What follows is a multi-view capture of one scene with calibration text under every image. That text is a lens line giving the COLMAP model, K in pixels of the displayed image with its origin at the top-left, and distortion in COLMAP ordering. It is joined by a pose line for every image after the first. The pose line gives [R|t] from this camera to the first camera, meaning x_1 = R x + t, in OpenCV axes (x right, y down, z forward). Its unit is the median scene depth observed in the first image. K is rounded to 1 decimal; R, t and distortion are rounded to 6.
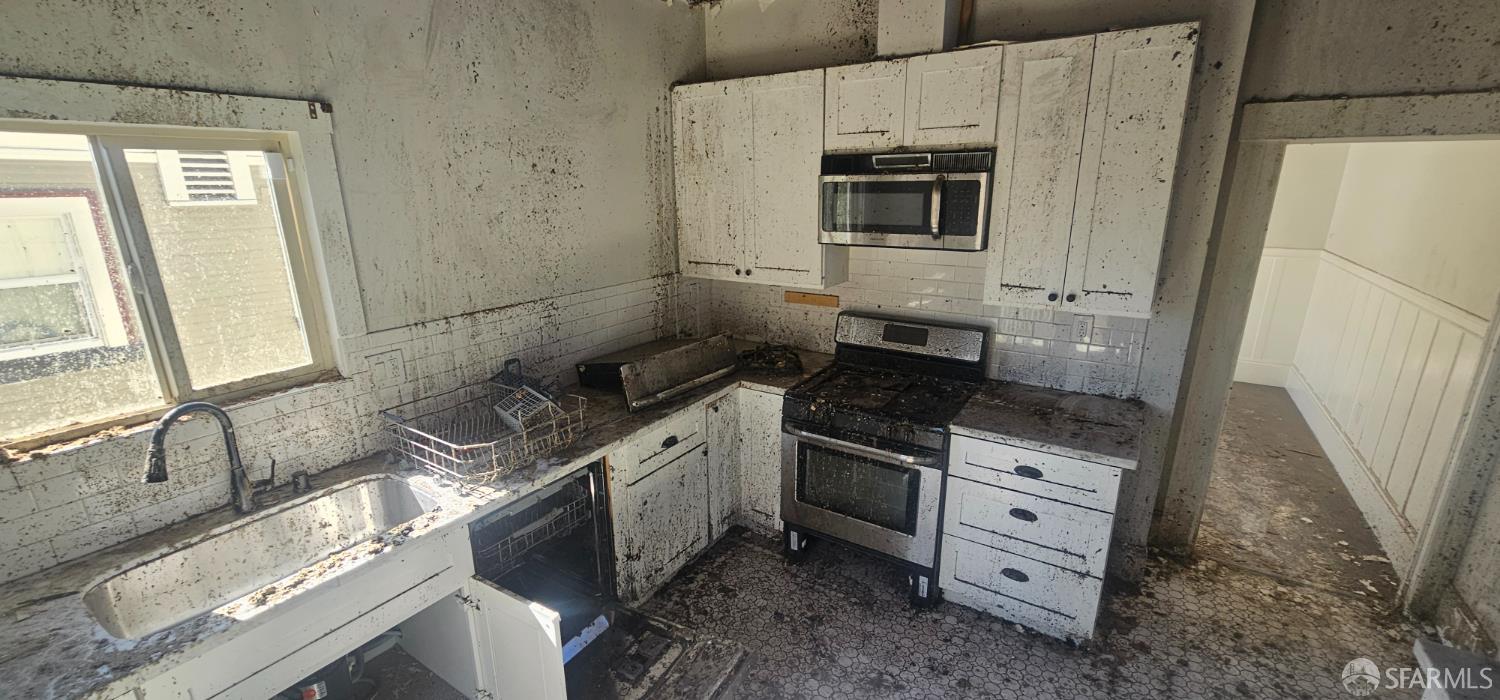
lens RADIAL K [[601.1, 0, 729.2], [0, 601.1, 356.4], [0, 0, 1]] dist [-0.001946, -0.000256]
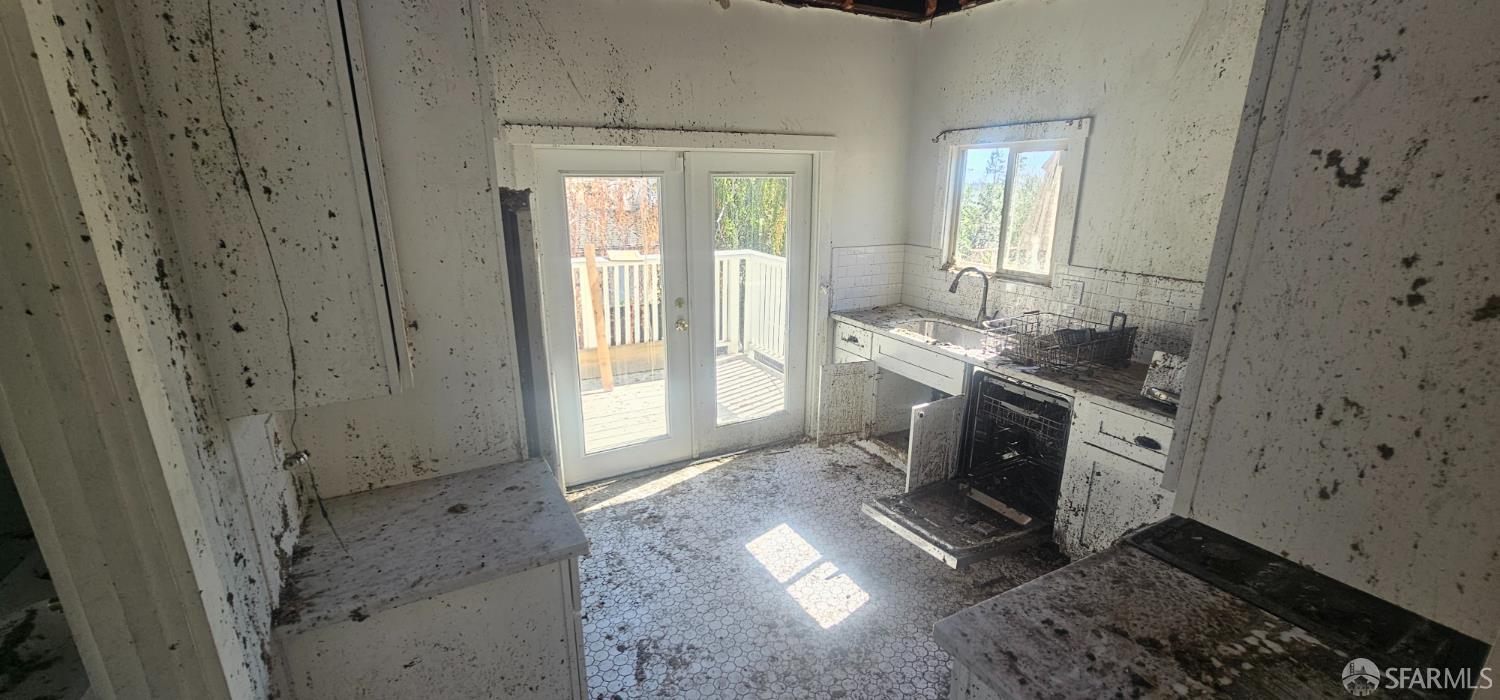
lens RADIAL K [[601.1, 0, 729.2], [0, 601.1, 356.4], [0, 0, 1]] dist [-0.001946, -0.000256]
pose [[-0.462345, 0.260508, -0.847568, 1.001407], [-0.242922, 0.882084, 0.403630, -0.205206], [0.852775, 0.392510, -0.344544, 0.738495]]
